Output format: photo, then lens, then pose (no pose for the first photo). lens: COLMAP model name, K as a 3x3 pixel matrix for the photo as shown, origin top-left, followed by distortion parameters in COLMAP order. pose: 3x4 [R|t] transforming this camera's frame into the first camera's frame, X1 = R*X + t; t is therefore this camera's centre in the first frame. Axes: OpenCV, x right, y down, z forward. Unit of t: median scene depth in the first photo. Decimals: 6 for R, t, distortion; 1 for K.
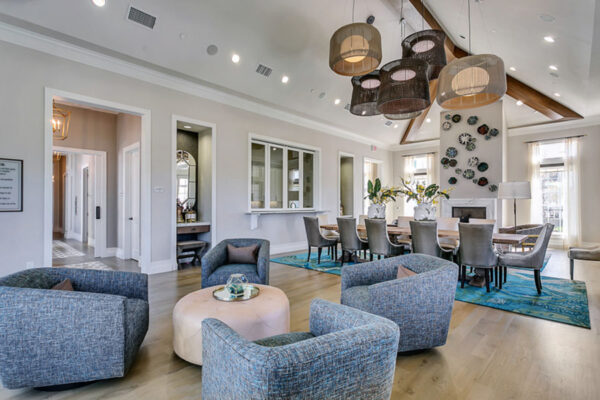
lens RADIAL K [[294.5, 0, 304.1], [0, 294.5, 200.9], [0, 0, 1]] dist [0.004647, 0.000562]
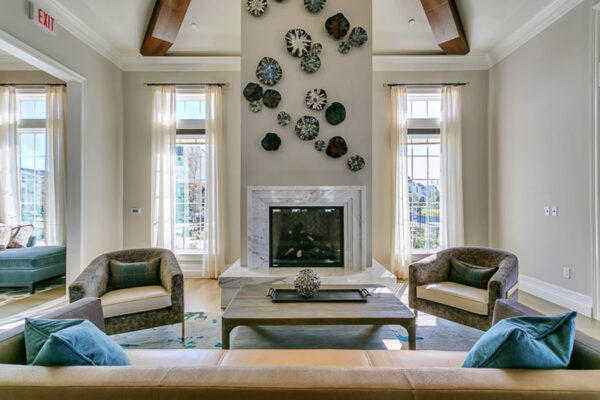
lens RADIAL K [[294.5, 0, 304.1], [0, 294.5, 200.9], [0, 0, 1]] dist [0.004647, 0.000562]
pose [[0.732460, -0.000683, 0.680810, 0.272522], [-0.003488, 0.999983, 0.004755, 0.010461], [-0.680802, -0.005858, 0.732445, 0.699590]]
